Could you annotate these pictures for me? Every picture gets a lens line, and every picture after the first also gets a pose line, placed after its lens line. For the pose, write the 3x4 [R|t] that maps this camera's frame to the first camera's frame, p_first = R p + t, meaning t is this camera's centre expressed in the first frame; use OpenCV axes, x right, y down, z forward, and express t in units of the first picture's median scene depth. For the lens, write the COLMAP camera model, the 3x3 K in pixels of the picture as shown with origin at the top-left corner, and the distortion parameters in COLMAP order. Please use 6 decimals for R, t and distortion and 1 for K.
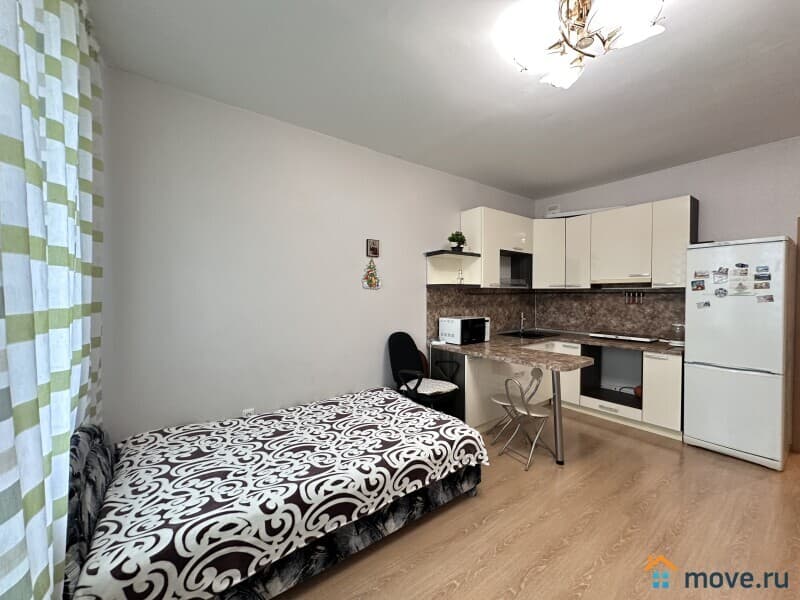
lens RADIAL K [[318.6, 0, 399.4], [0, 318.6, 300.7], [0, 0, 1]] dist [-0.003421, 0.000652]
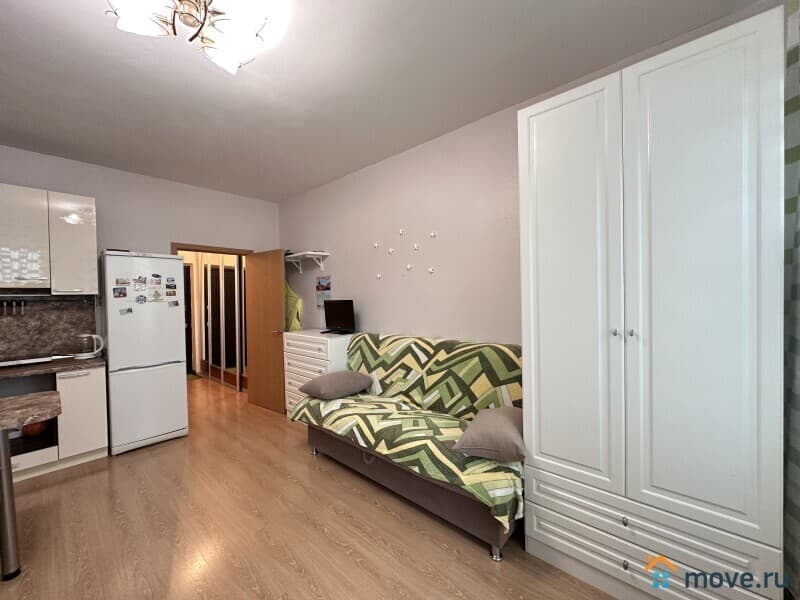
lens RADIAL K [[318.6, 0, 399.5], [0, 318.6, 300.5], [0, 0, 1]] dist [-0.003421, 0.000652]
pose [[-0.204365, -0.006513, 0.978873, -0.215773], [0.040494, 0.999066, 0.015102, -0.001667], [-0.978057, 0.042724, -0.203910, 0.318653]]
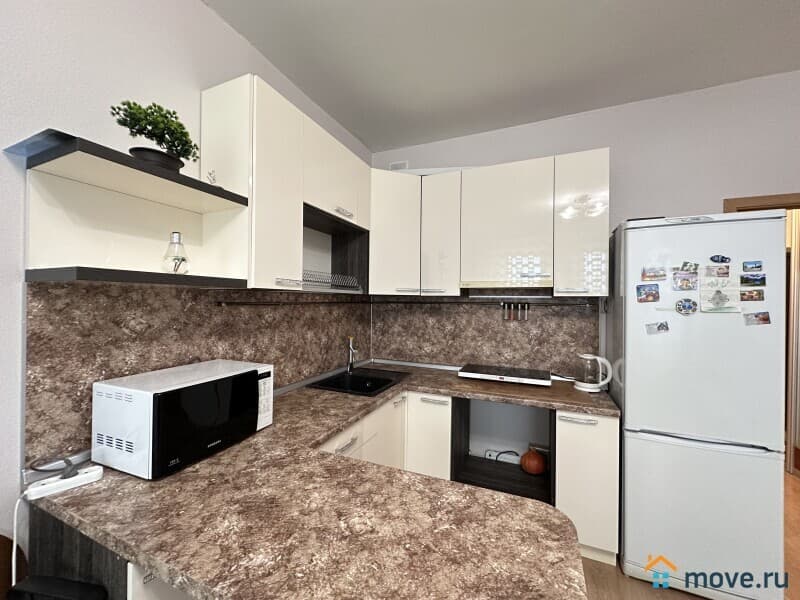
lens RADIAL K [[318.6, 0, 399.7], [0, 318.6, 300.5], [0, 0, 1]] dist [-0.003421, 0.000652]
pose [[0.866284, 0.011614, 0.499417, 0.262368], [-0.000870, 0.999763, -0.021741, -0.021142], [-0.499551, 0.018399, 0.866089, 0.688589]]
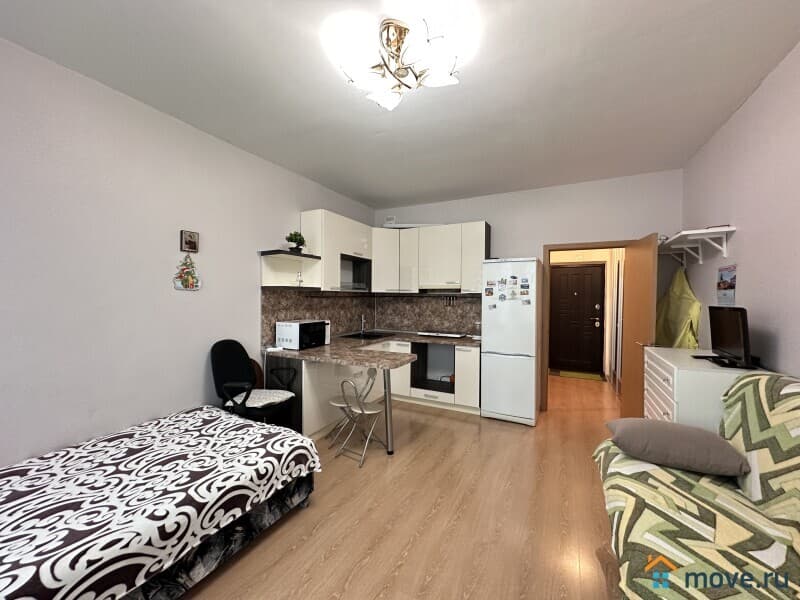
lens RADIAL K [[318.6, 0, 399.5], [0, 318.6, 300.7], [0, 0, 1]] dist [-0.003421, 0.000652]
pose [[0.897949, 0.002562, 0.440091, 0.045287], [0.000313, 0.999979, -0.006460, -0.003559], [-0.440098, 0.005938, 0.897930, 0.004112]]
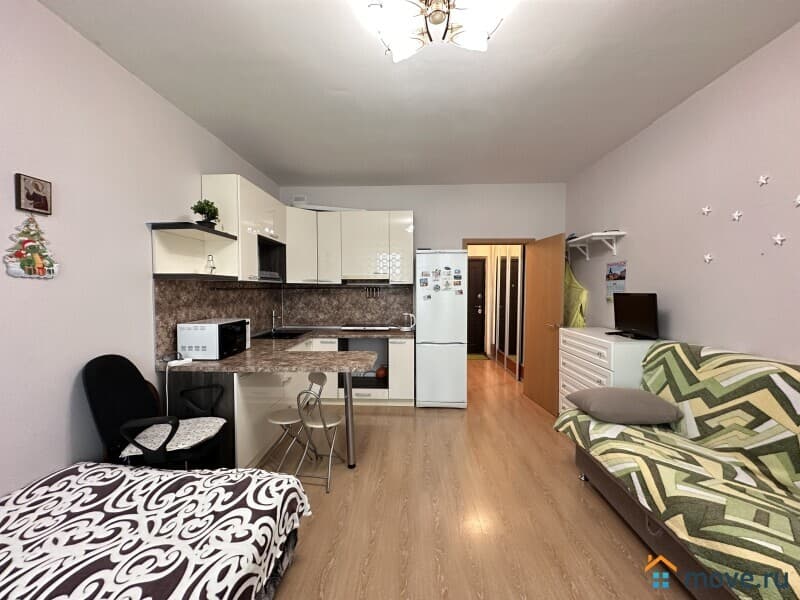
lens RADIAL K [[318.6, 0, 399.4], [0, 318.6, 300.2], [0, 0, 1]] dist [-0.003421, 0.000652]
pose [[0.627986, -0.025767, 0.777798, -0.115592], [0.016281, 0.999668, 0.019972, -0.003056], [-0.778055, 0.000121, 0.628197, 0.253359]]
